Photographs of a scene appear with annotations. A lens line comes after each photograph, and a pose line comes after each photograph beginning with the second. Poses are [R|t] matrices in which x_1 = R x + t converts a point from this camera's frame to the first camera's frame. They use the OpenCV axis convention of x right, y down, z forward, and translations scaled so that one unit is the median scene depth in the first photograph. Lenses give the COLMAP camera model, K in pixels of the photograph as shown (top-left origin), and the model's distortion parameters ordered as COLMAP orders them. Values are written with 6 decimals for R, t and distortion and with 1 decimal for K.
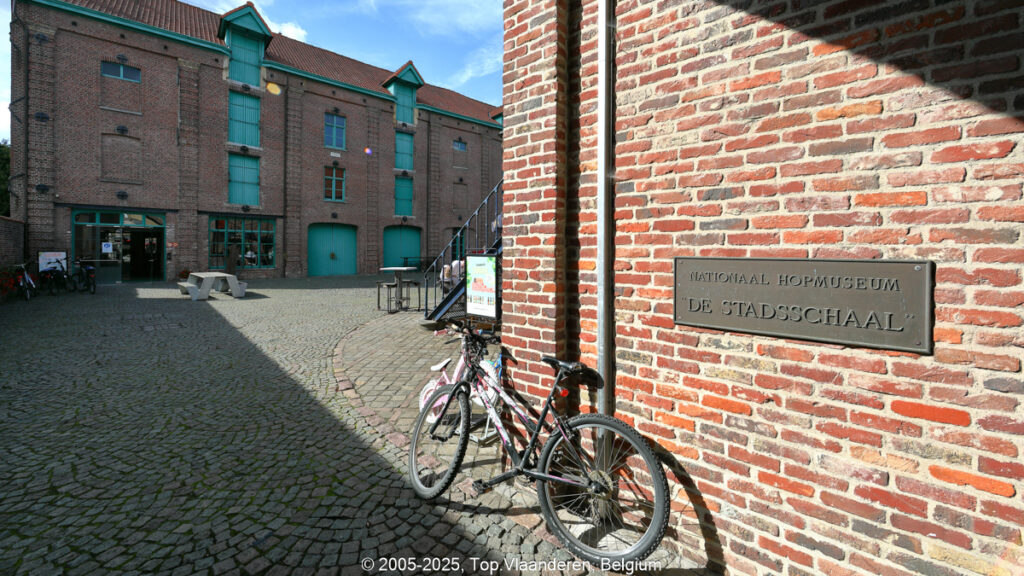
lens RADIAL K [[452.4, 0, 497.1], [0, 452.4, 247.1], [0, 0, 1]] dist [0.000664, -0.000317]
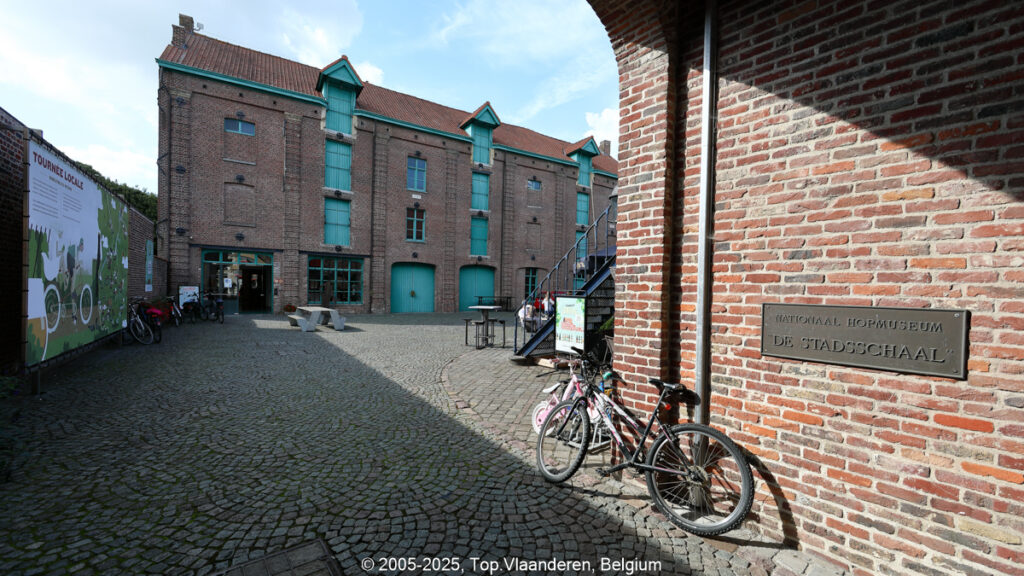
lens RADIAL K [[452.4, 0, 504.0], [0, 452.4, 294.2], [0, 0, 1]] dist [0.000664, -0.000317]
pose [[0.988870, 0.018389, -0.147638, -0.132581], [-0.016165, 0.999737, 0.016251, -0.010931], [0.147898, -0.013684, 0.988908, -0.345344]]
